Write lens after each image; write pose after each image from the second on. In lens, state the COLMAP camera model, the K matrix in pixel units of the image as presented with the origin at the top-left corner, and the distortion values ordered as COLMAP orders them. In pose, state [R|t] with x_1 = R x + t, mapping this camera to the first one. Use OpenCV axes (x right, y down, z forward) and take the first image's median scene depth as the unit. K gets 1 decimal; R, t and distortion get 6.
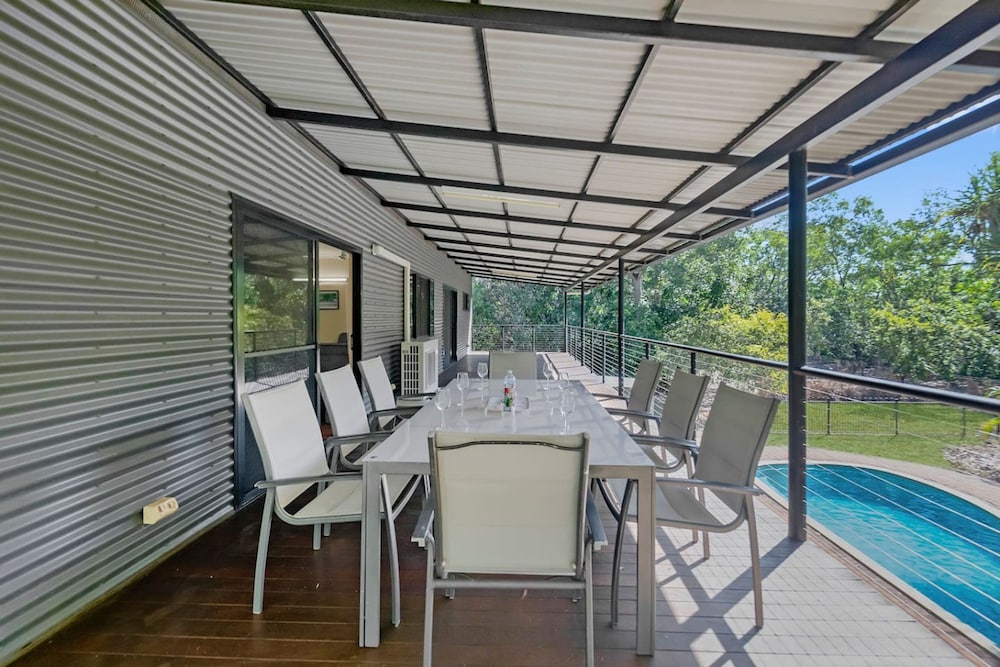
lens RADIAL K [[411.0, 0, 504.2], [0, 411.0, 327.4], [0, 0, 1]] dist [0.000026, -0.000373]
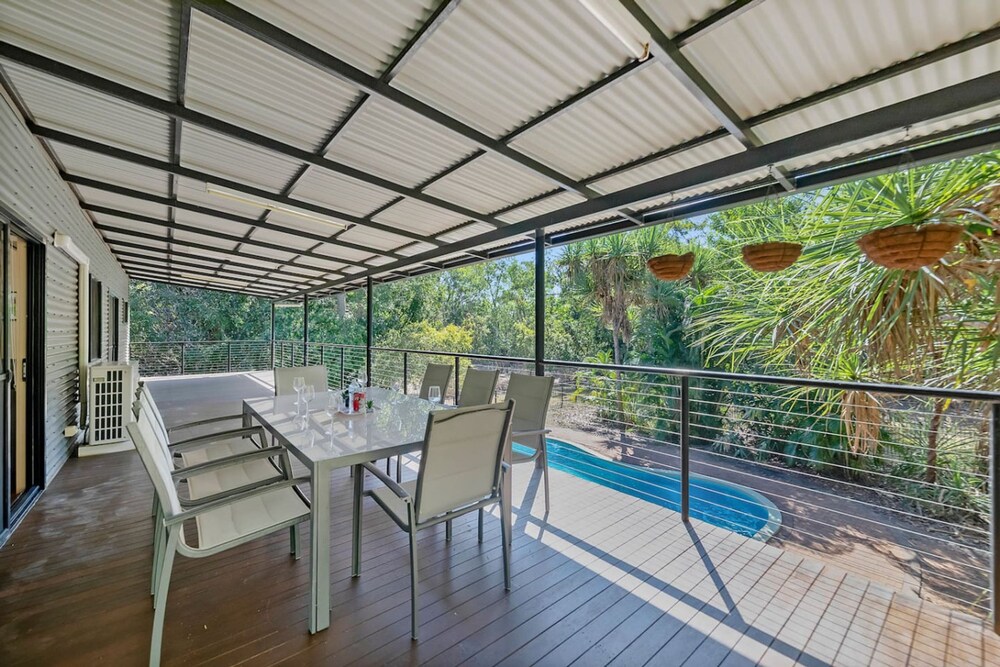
lens RADIAL K [[411.0, 0, 504.2], [0, 411.0, 327.4], [0, 0, 1]] dist [0.000026, -0.000373]
pose [[0.741381, -0.004317, 0.671070, -0.134078], [0.026036, 0.999411, -0.022334, 0.001104], [-0.670579, 0.034030, 0.741057, -0.032750]]
